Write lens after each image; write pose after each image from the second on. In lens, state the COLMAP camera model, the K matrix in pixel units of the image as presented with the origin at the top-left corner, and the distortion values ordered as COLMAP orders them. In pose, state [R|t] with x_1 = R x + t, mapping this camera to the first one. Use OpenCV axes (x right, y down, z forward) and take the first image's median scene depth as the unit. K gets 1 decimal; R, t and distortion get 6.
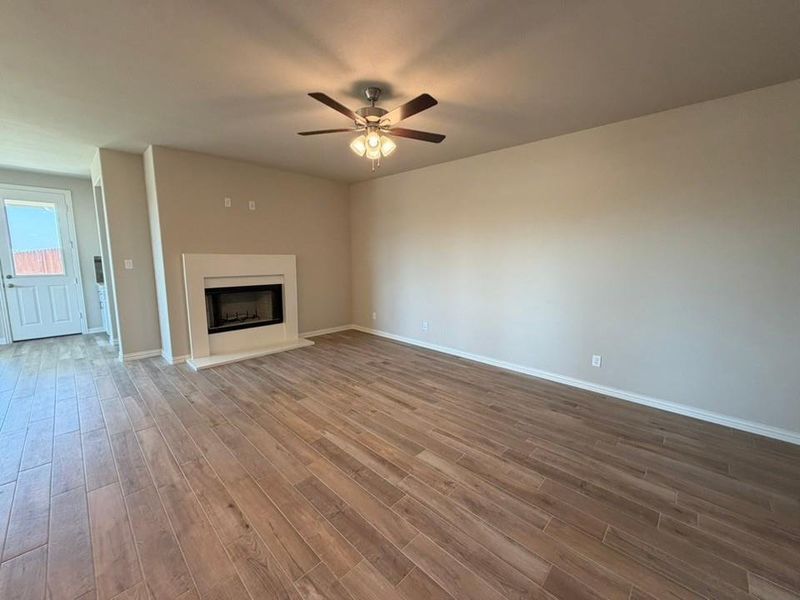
lens RADIAL K [[319.8, 0, 398.8], [0, 319.8, 299.1], [0, 0, 1]] dist [0.001880, -0.001461]
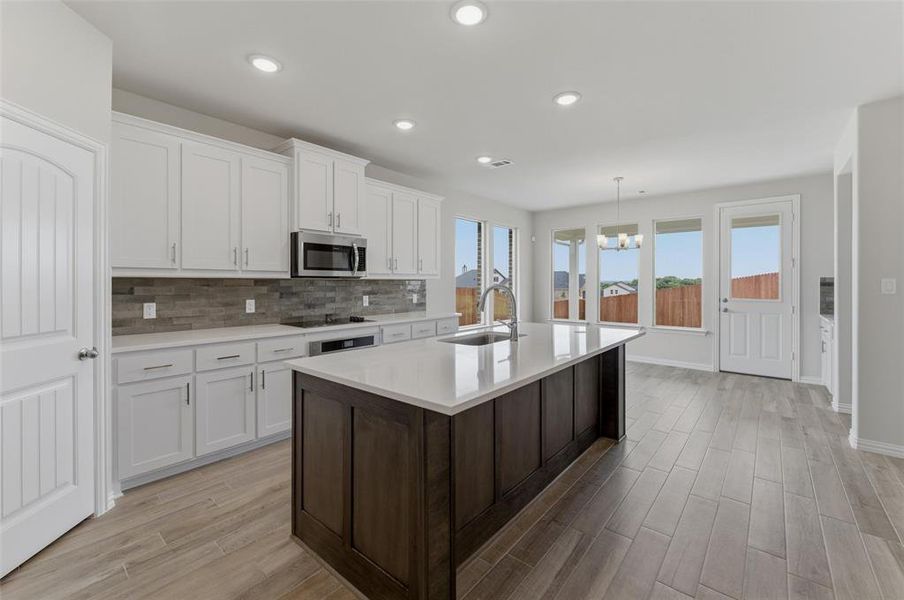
lens RADIAL K [[376.6, 0, 453.9], [0, 376.6, 283.2], [0, 0, 1]] dist [-0.002942, 0.000643]
pose [[0.061280, -0.002860, -0.998117, -0.244874], [-0.134525, 0.990848, -0.011098, -0.001578], [0.989014, 0.134952, 0.060334, 0.205389]]
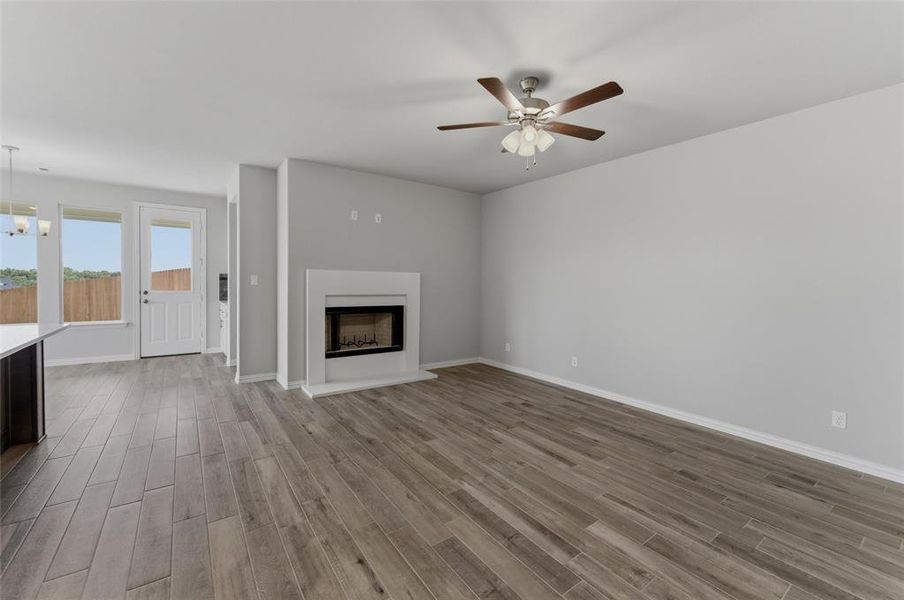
lens RADIAL K [[376.6, 0, 454.7], [0, 376.6, 290.6], [0, 0, 1]] dist [-0.002942, 0.000643]
pose [[0.983867, 0.014084, -0.178348, -0.062565], [-0.033747, 0.993610, -0.107702, 0.026665], [0.175691, 0.111984, 0.978055, 0.012678]]
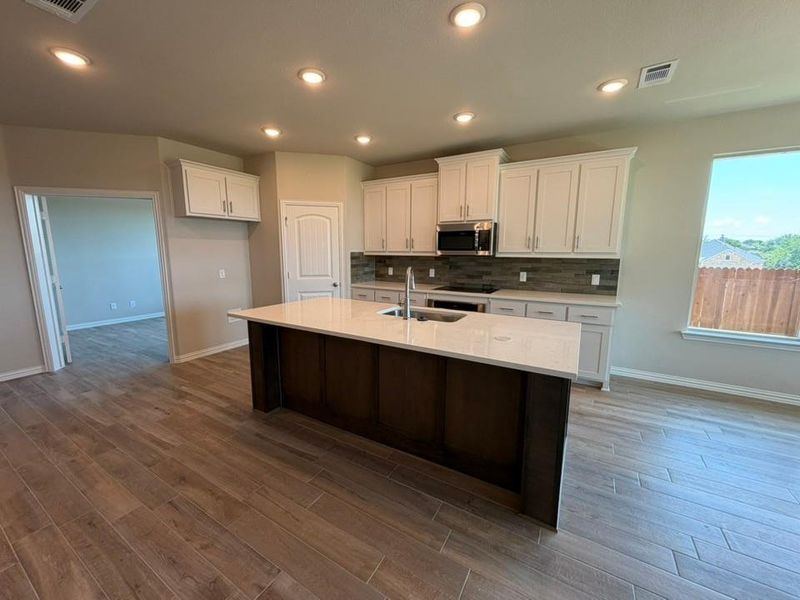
lens RADIAL K [[319.8, 0, 400.4], [0, 319.8, 297.1], [0, 0, 1]] dist [0.001880, -0.001461]
pose [[-0.973427, 0.022318, -0.227909, -0.788080], [-0.041227, 0.961899, 0.270280, -0.139475], [0.225257, 0.272494, -0.935418, 0.983190]]
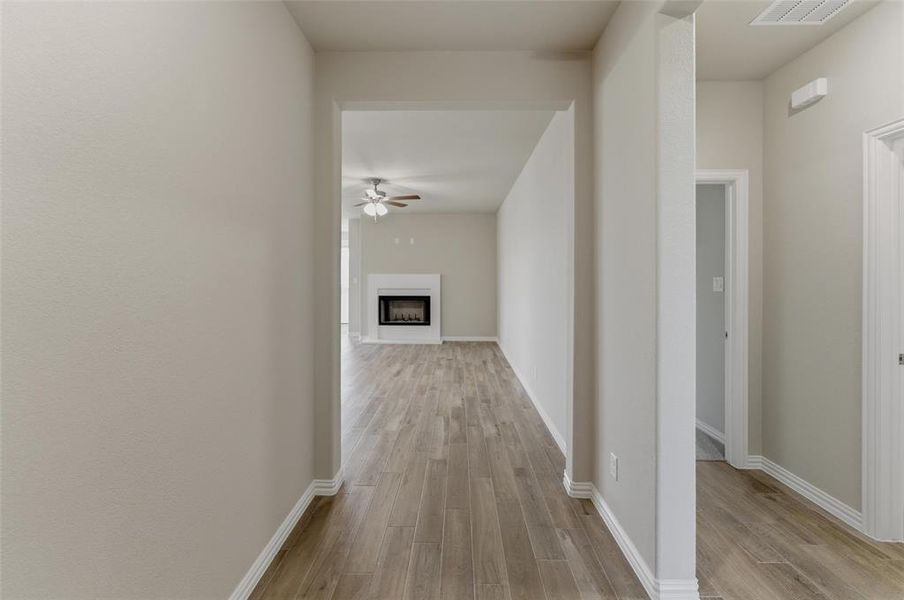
lens RADIAL K [[376.6, 0, 452.1], [0, 376.6, 281.8], [0, 0, 1]] dist [-0.002942, 0.000643]
pose [[0.679073, -0.005050, -0.734054, 1.203913], [-0.093161, 0.991298, -0.093003, 0.045565], [0.728136, 0.131541, 0.672693, -0.011210]]
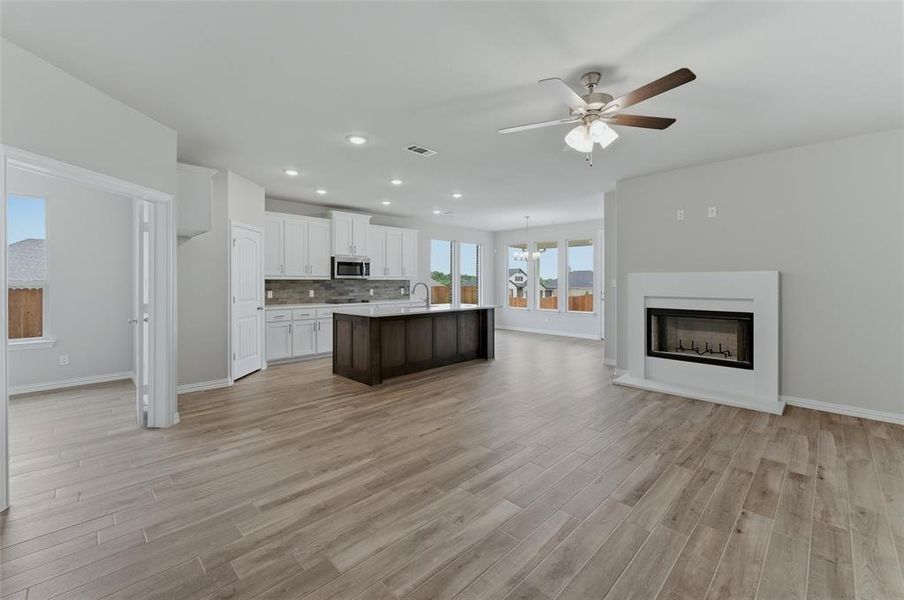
lens RADIAL K [[376.6, 0, 453.1], [0, 376.6, 286.0], [0, 0, 1]] dist [-0.002942, 0.000643]
pose [[-0.022547, 0.006452, -0.999725, 0.652679], [-0.132871, 0.991089, 0.009393, -0.036115], [0.990877, 0.133046, -0.021489, 0.504916]]
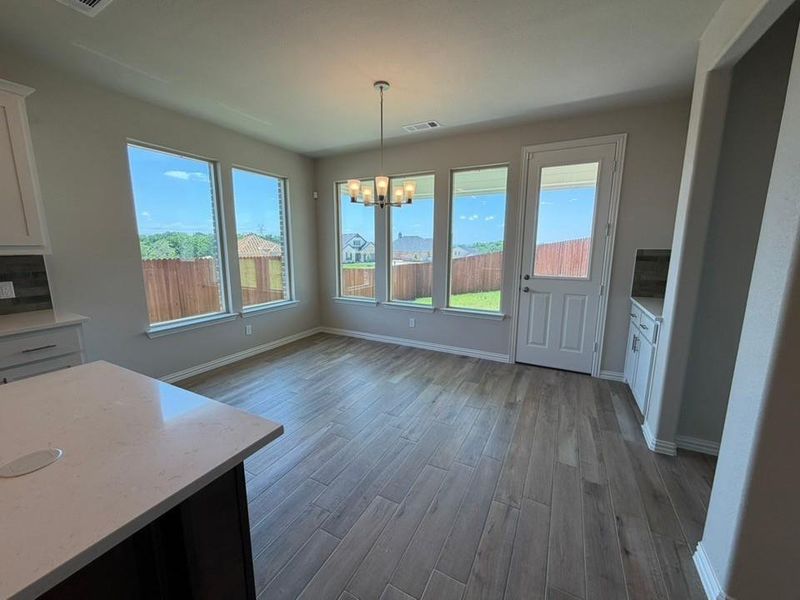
lens RADIAL K [[319.8, 0, 398.6], [0, 319.8, 298.0], [0, 0, 1]] dist [0.001880, -0.001461]
pose [[0.275495, 0.152672, -0.949101, -0.821909], [-0.129461, 0.984206, 0.120741, -0.101212], [0.952545, 0.089608, 0.290909, 0.703361]]
